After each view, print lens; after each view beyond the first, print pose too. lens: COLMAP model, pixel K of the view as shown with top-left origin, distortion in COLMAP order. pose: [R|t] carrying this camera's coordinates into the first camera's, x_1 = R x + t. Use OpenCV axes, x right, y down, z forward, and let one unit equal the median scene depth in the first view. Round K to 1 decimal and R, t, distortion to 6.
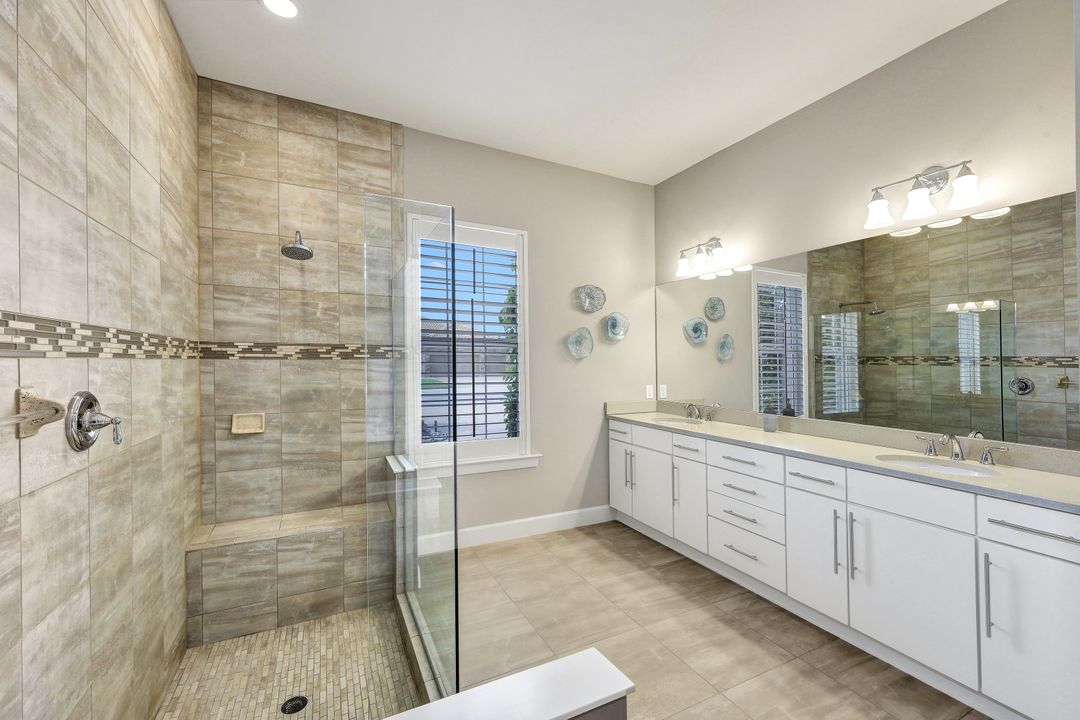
lens RADIAL K [[433.6, 0, 539.1], [0, 433.6, 360.8], [0, 0, 1]] dist [-0.004397, 0.000237]
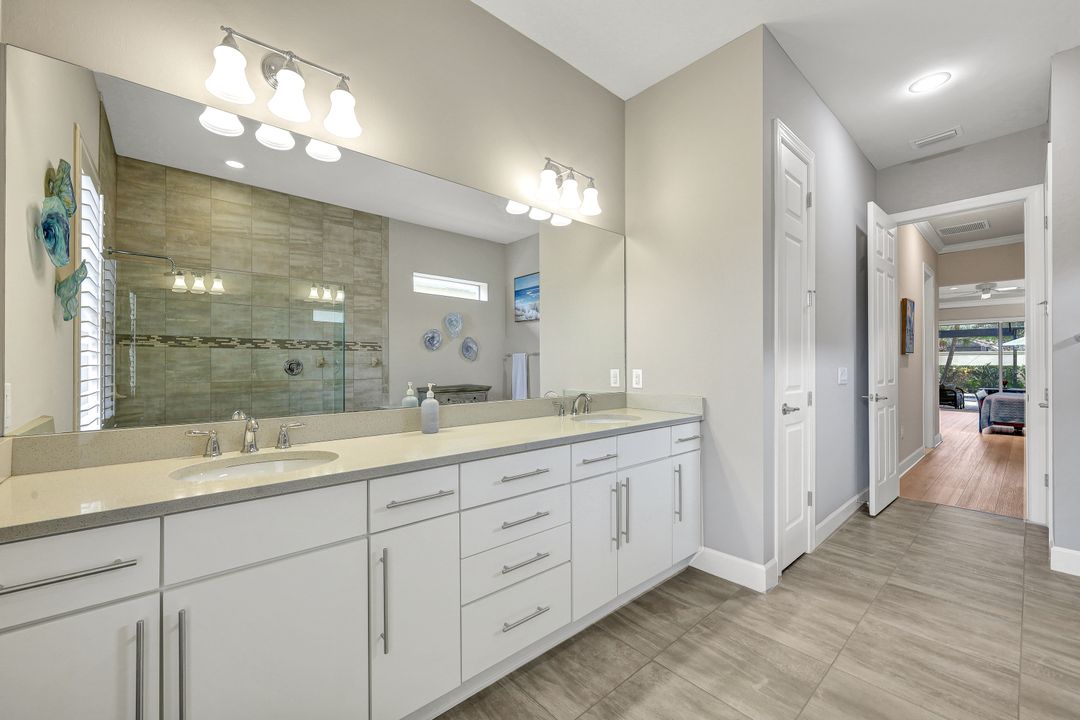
lens RADIAL K [[433.6, 0, 545.0], [0, 433.6, 353.9], [0, 0, 1]] dist [-0.004397, 0.000237]
pose [[-0.253082, 0.009076, 0.967402, -0.093916], [-0.001073, 0.999953, -0.009662, 0.034716], [-0.967444, -0.003483, -0.253060, 0.669228]]
